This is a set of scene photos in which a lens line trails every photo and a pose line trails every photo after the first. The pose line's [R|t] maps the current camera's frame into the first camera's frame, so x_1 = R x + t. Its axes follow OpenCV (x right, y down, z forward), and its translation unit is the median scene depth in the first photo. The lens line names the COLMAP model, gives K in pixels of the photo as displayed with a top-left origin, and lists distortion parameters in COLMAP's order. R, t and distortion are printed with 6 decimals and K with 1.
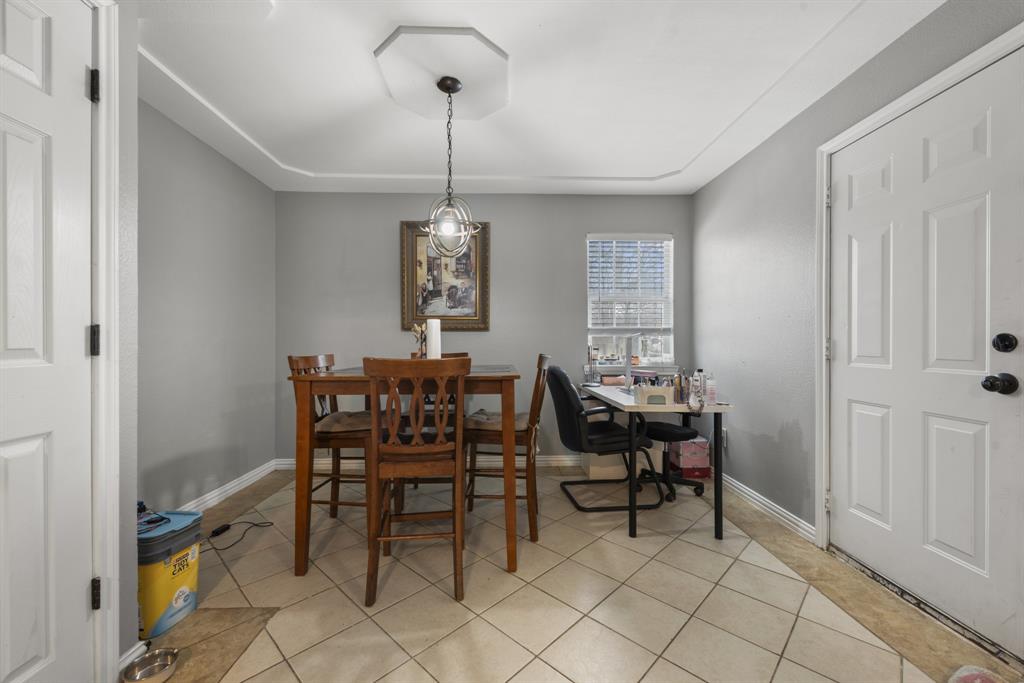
lens RADIAL K [[407.7, 0, 511.0], [0, 407.7, 344.5], [0, 0, 1]] dist [0.002526, -0.000392]
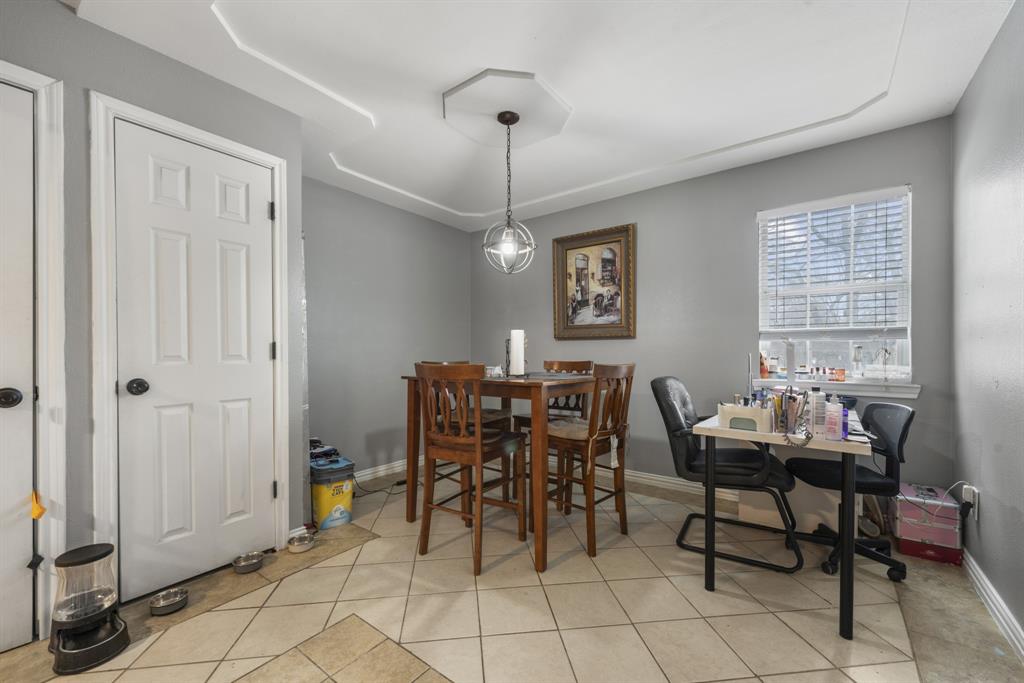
lens RADIAL K [[411.9, 0, 507.8], [0, 411.9, 356.7], [0, 0, 1]] dist [0.008786, -0.000076]
pose [[0.780148, 0.004352, -0.625579, 0.496564], [0.001309, 0.999962, 0.008589, 0.000997], [0.625593, -0.007520, 0.780113, 0.110661]]
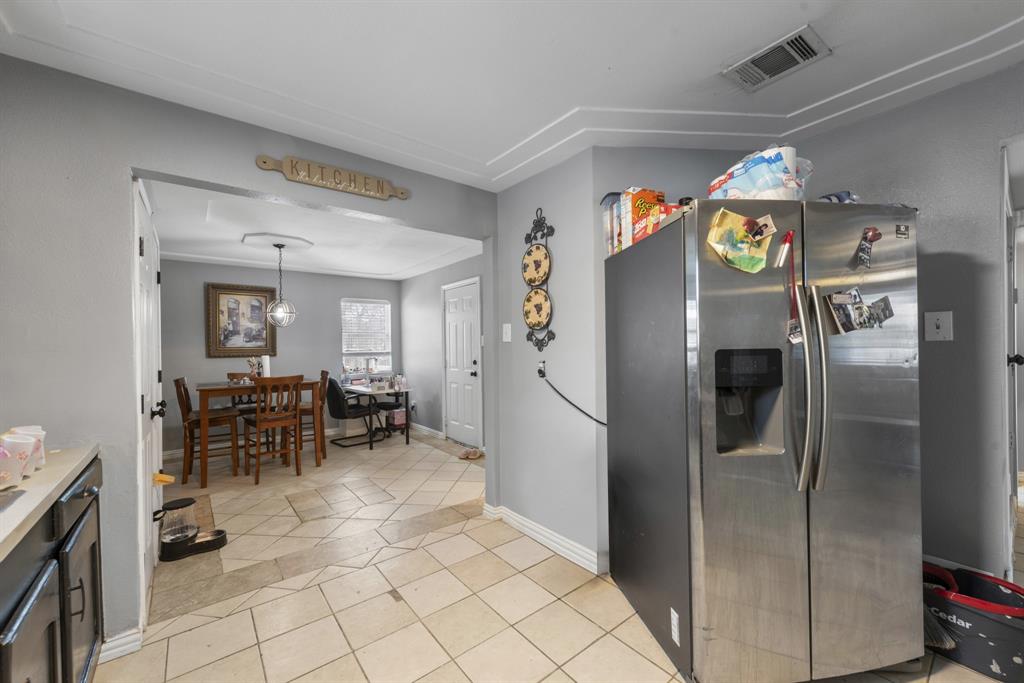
lens RADIAL K [[395.1, 0, 513.1], [0, 395.1, 346.1], [0, 0, 1]] dist [0.000849, 0.000005]
pose [[0.796418, -0.012058, 0.604626, -0.392047], [0.018102, 0.999829, -0.003905, -0.079604], [-0.604475, 0.014055, 0.796500, -1.222709]]
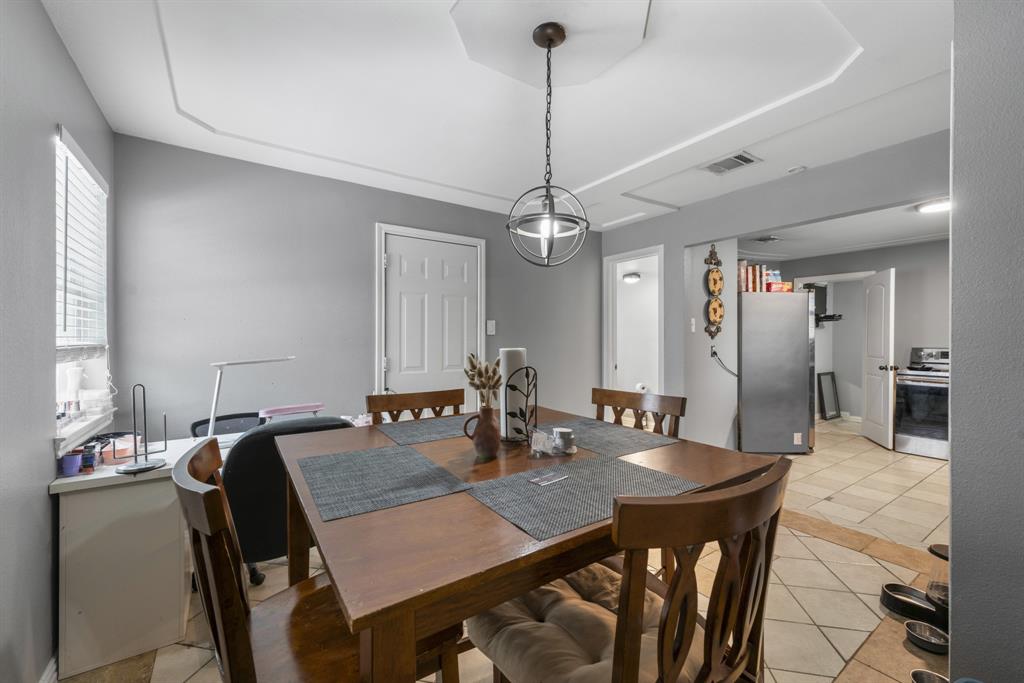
lens RADIAL K [[418.9, 0, 513.8], [0, 418.9, 337.6], [0, 0, 1]] dist [0.021175, -0.000047]
pose [[-0.543539, -0.000641, 0.839384, -0.703138], [0.002236, 0.999995, 0.002212, -0.081102], [-0.839381, 0.003079, -0.543535, 1.342541]]
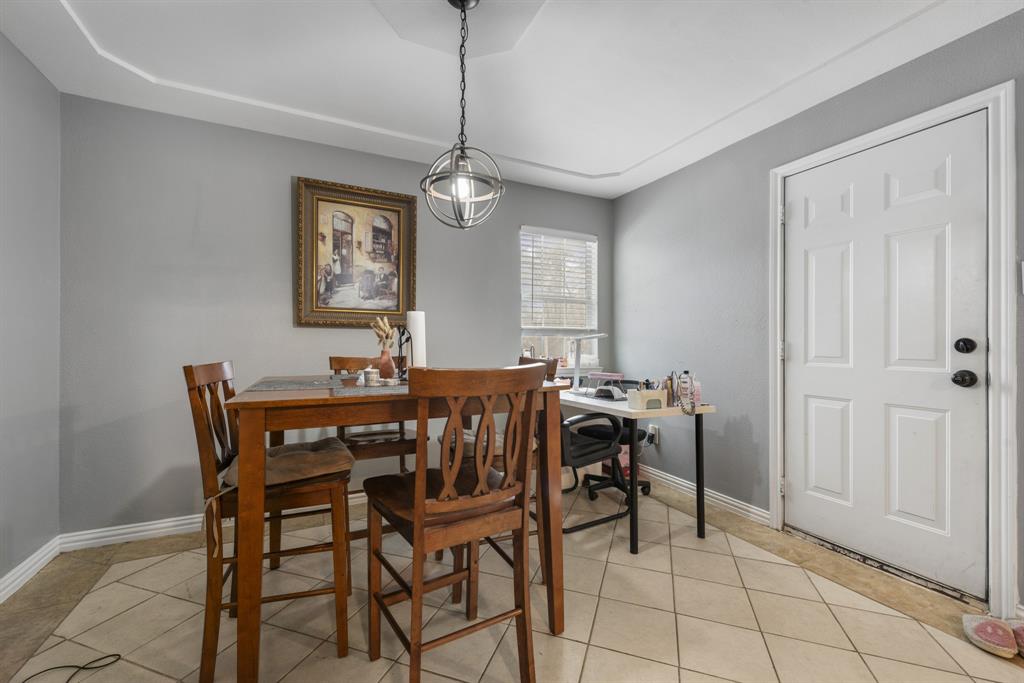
lens RADIAL K [[412.7, 0, 510.0], [0, 412.7, 344.0], [0, 0, 1]] dist [0.001300, -0.000065]
pose [[0.910932, 0.003468, 0.412543, -0.347725], [-0.002392, 0.999992, -0.003125, -0.001014], [-0.412550, 0.001860, 0.910933, 0.259120]]
